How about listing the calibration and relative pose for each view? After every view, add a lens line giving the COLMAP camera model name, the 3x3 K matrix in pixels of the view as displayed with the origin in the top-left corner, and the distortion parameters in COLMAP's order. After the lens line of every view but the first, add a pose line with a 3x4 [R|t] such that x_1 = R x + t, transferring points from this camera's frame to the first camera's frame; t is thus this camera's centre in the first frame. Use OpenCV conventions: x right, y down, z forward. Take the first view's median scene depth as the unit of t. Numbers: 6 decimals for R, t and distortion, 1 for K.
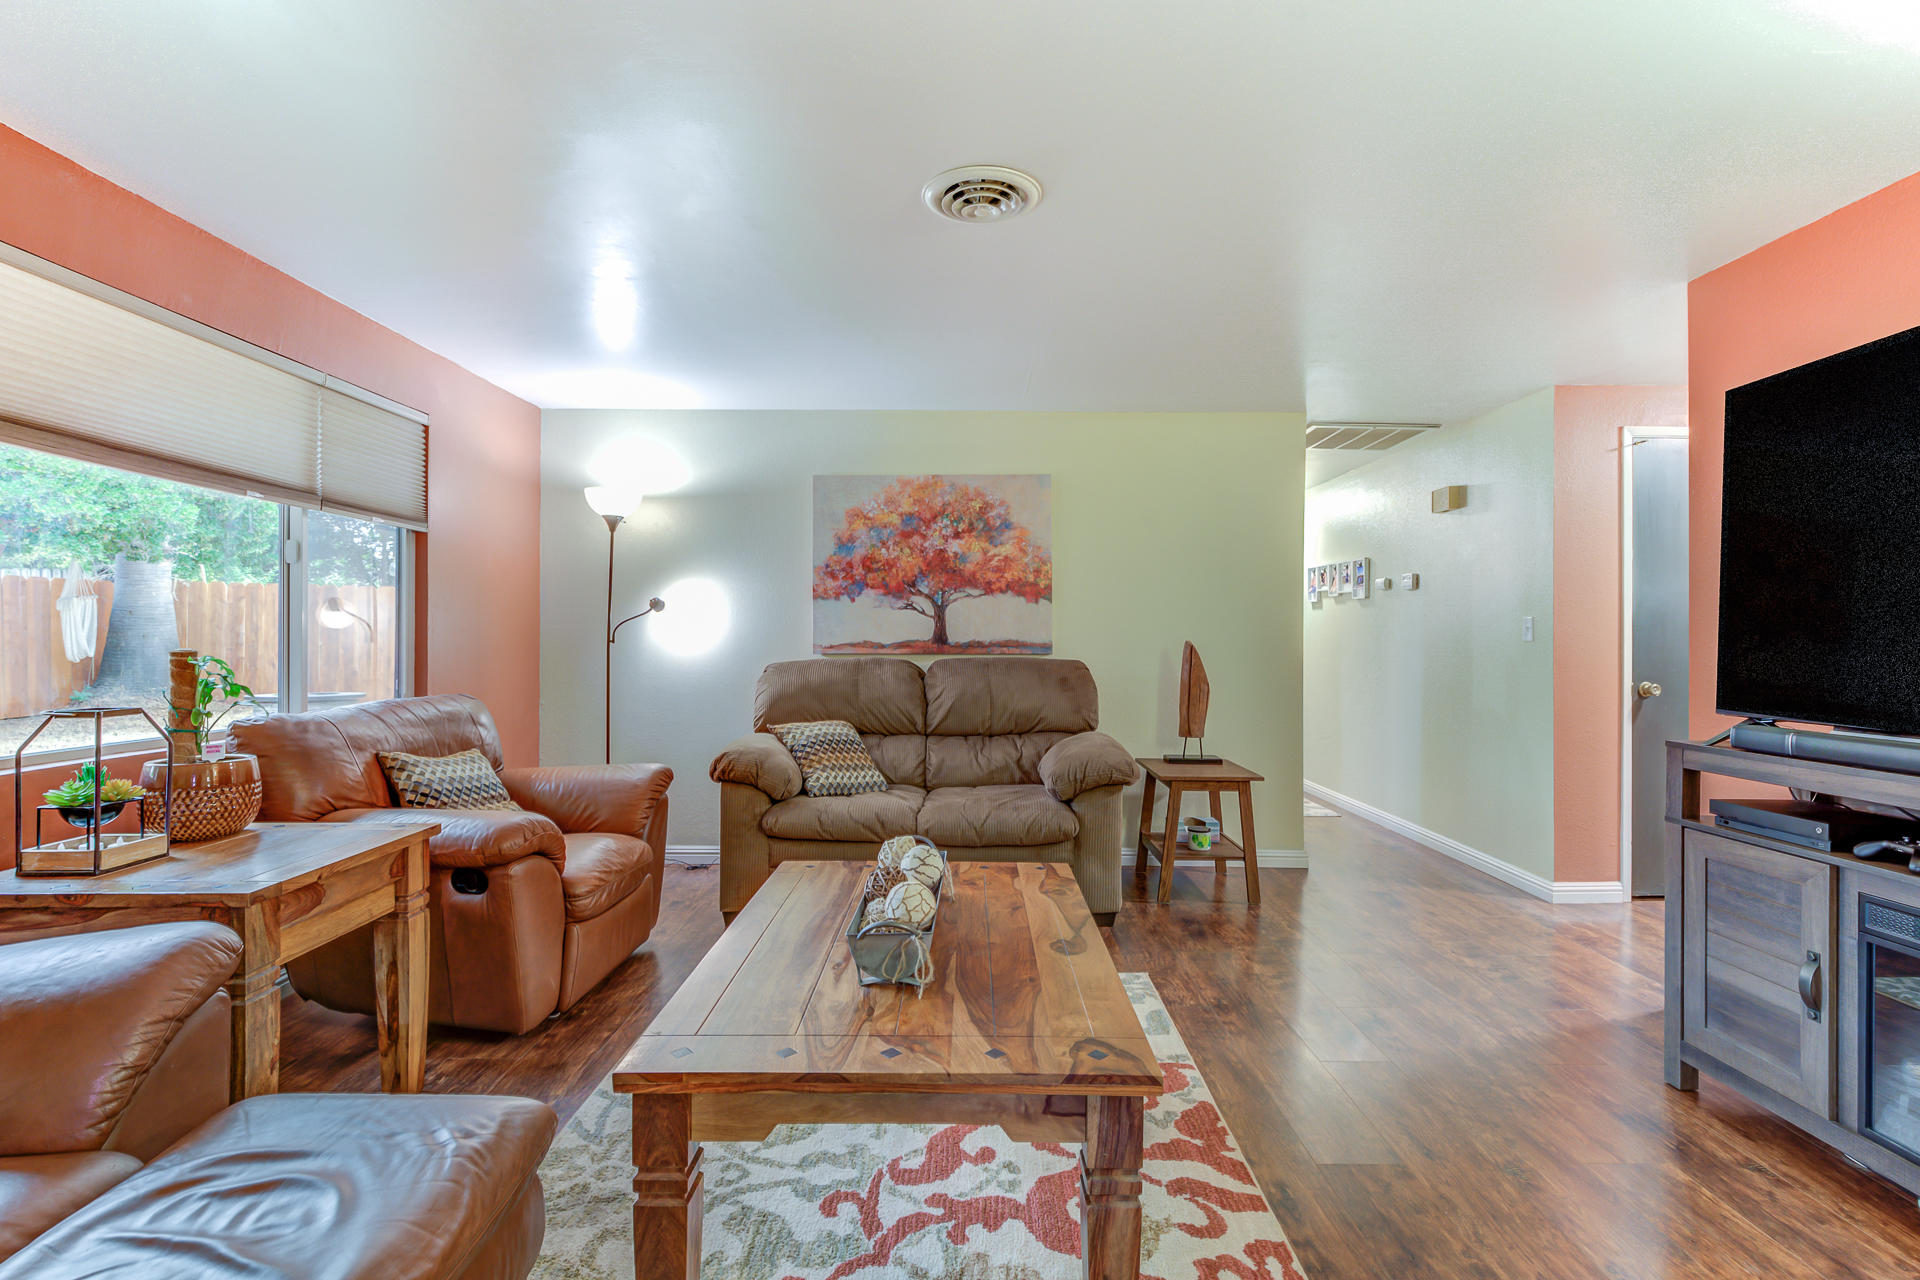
lens RADIAL K [[888.0, 0, 963.8], [0, 888.0, 629.5], [0, 0, 1]] dist [-0.016074, 0.006850]
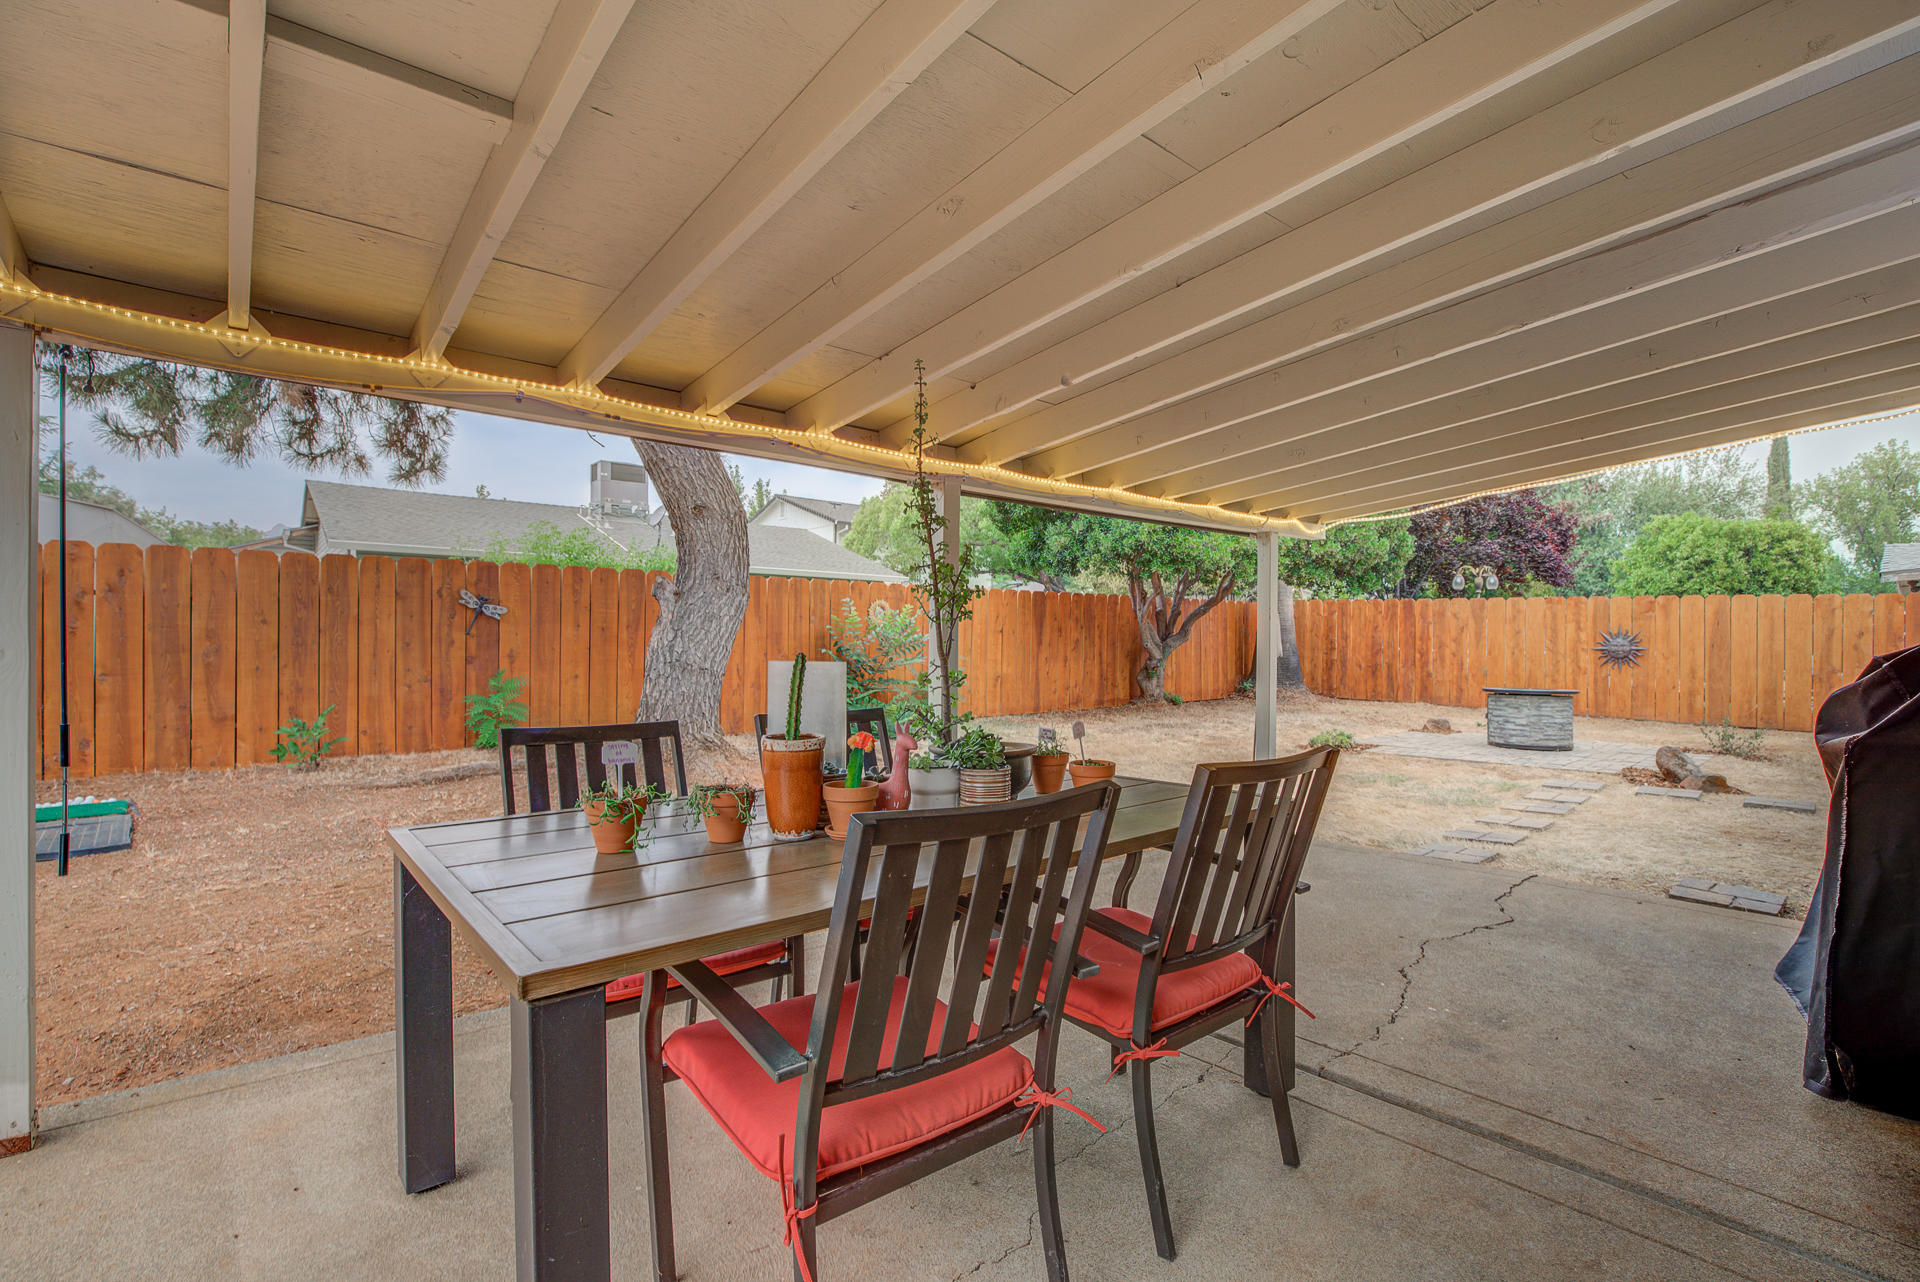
lens RADIAL K [[888.0, 0, 957.2], [0, 888.0, 644.1], [0, 0, 1]] dist [-0.016074, 0.006850]
pose [[0.642079, 0.000677, -0.766638, -0.800637], [0.002676, 0.999992, 0.003124, 0.016121], [0.766634, -0.004058, 0.642072, -0.779457]]
